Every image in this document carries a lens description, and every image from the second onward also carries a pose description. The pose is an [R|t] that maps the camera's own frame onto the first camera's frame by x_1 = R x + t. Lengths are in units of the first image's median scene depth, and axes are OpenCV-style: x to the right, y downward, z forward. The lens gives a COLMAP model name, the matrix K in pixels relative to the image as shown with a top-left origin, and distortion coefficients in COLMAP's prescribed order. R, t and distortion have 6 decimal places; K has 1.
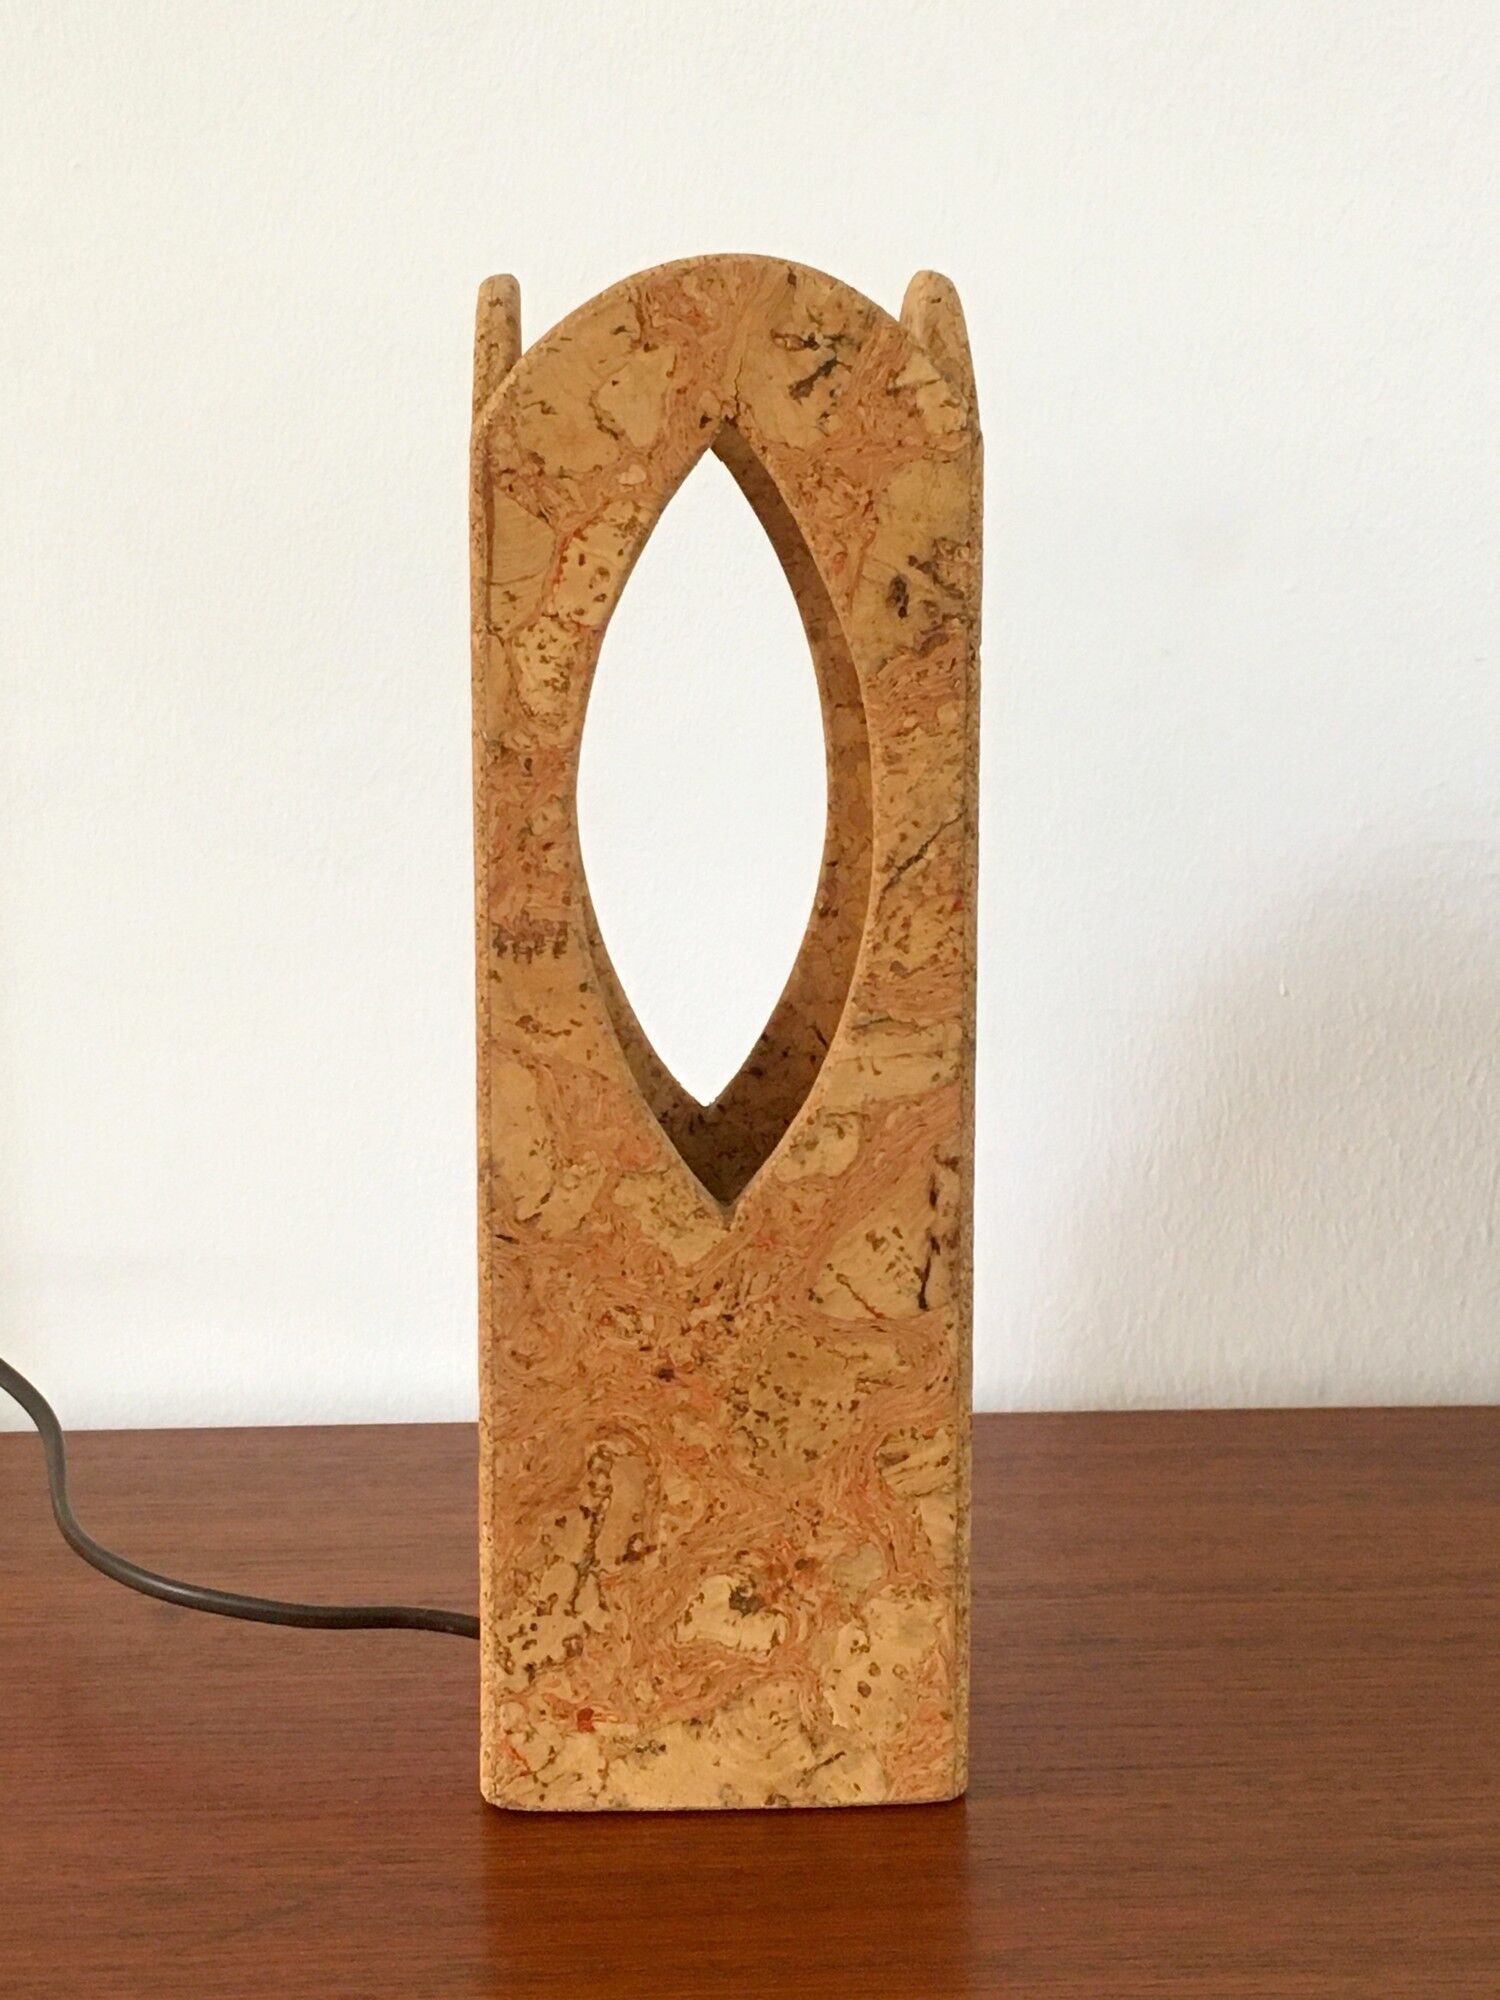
lens RADIAL K [[3029.9, 0, 744.0], [0, 3029.9, 1016.9], [0, 0, 1]] dist [0.015467, 0.101256]
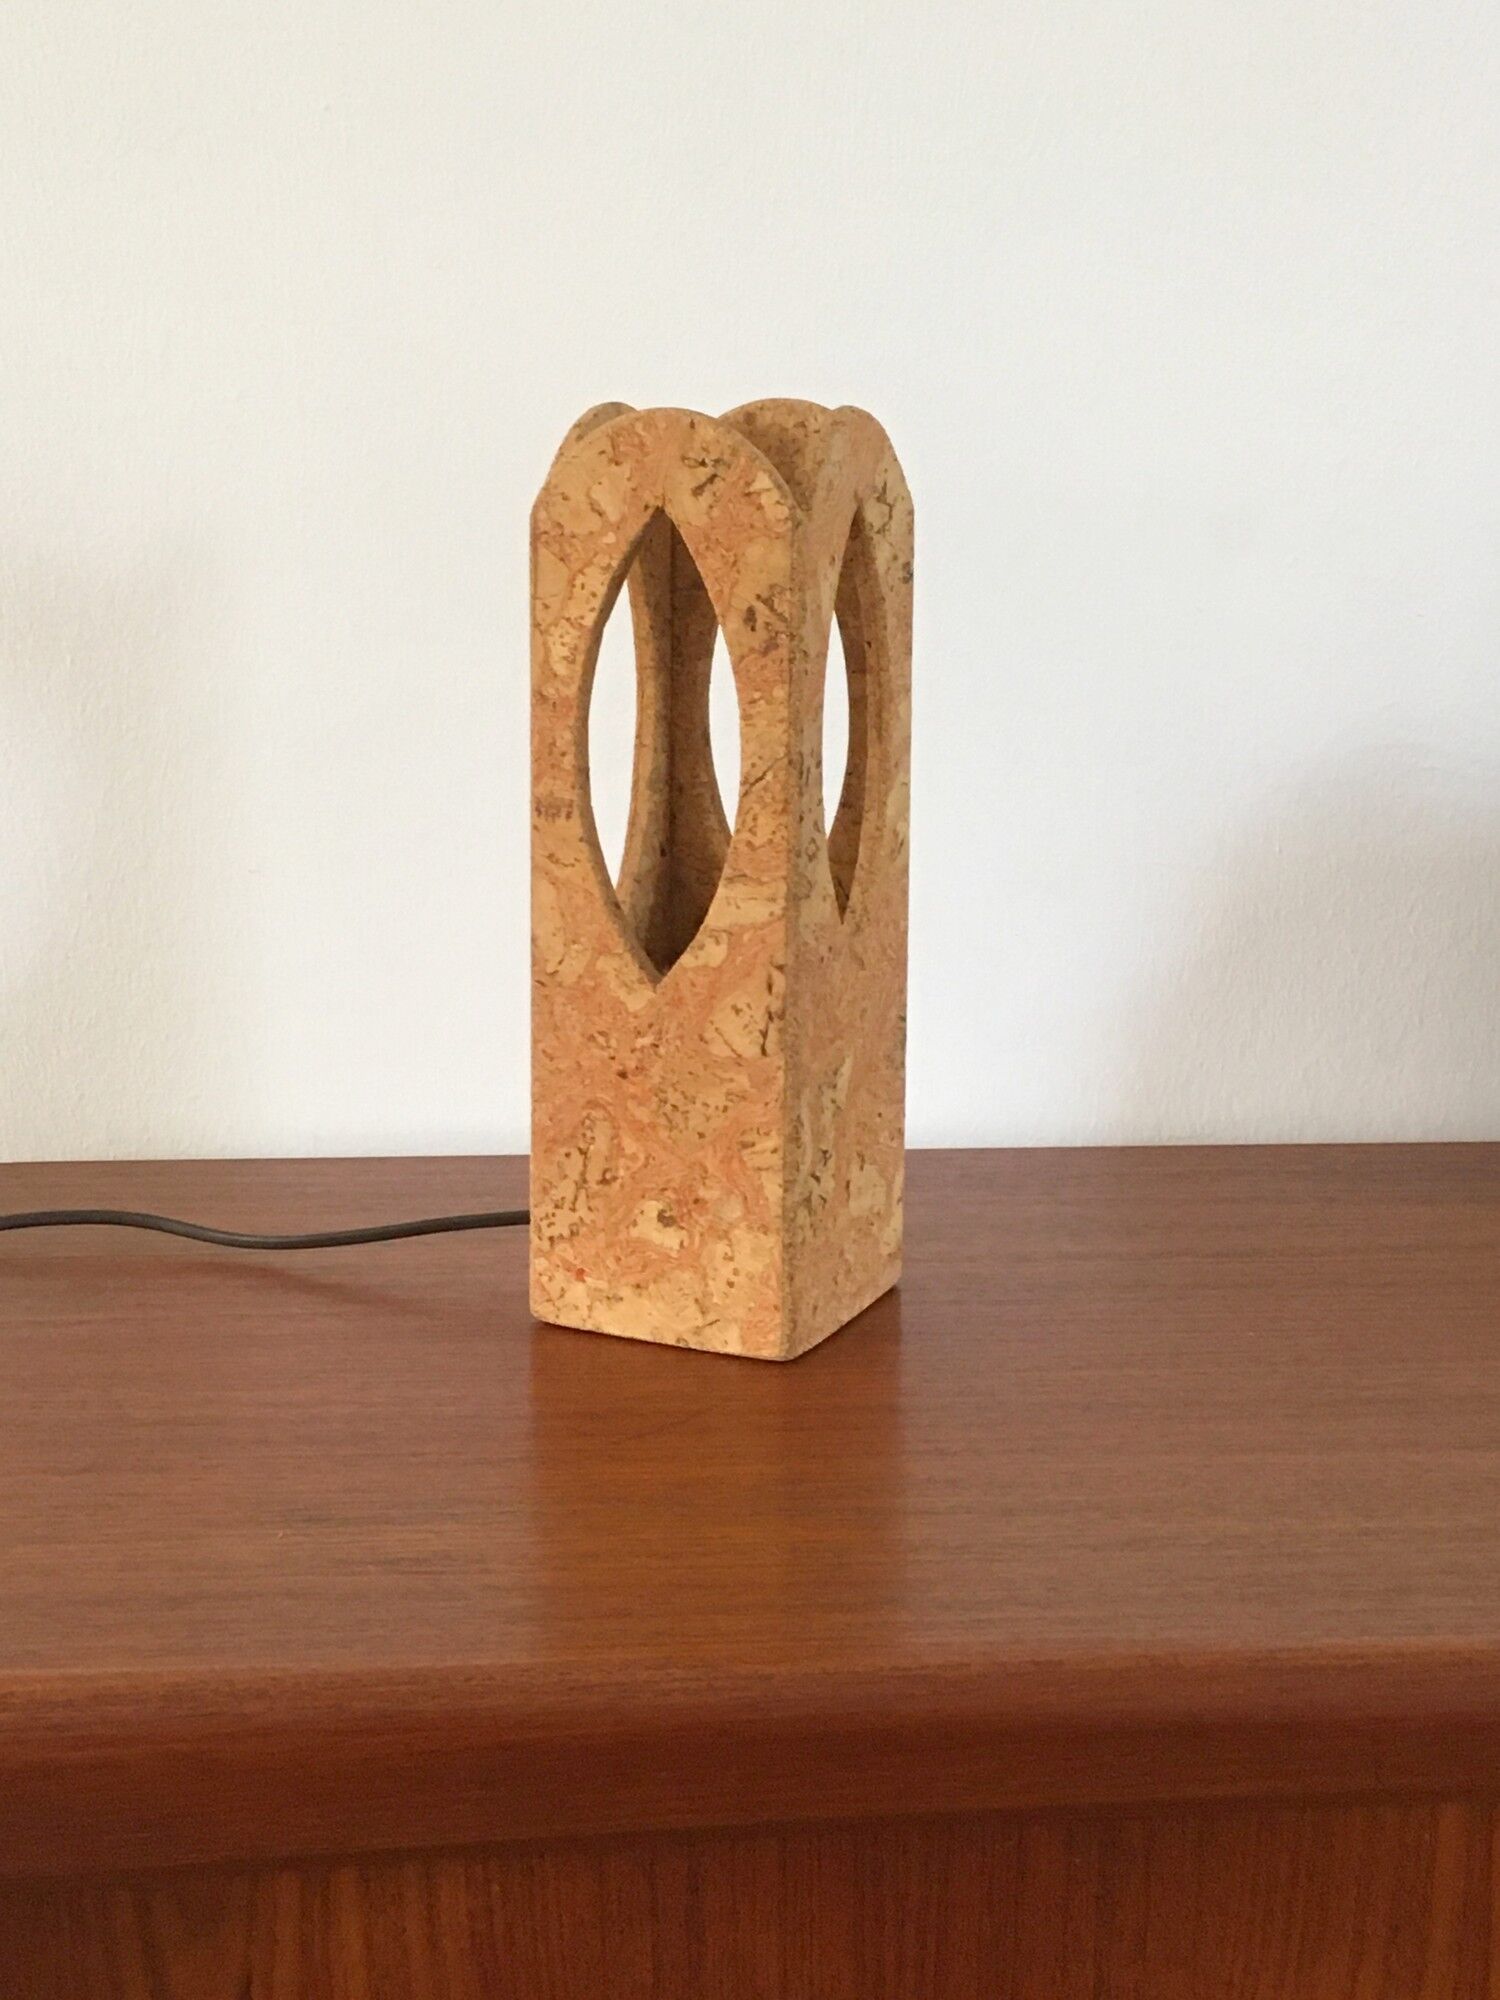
lens RADIAL K [[3028.0, 0, 750.0], [0, 3028.0, 1000.0], [0, 0, 1]] dist [0.015399, 0.078866]
pose [[0.882681, 0.113937, -0.455953, 0.793456], [-0.082082, 0.992631, 0.089143, -0.077504], [0.462750, -0.041260, 0.885528, -0.442015]]
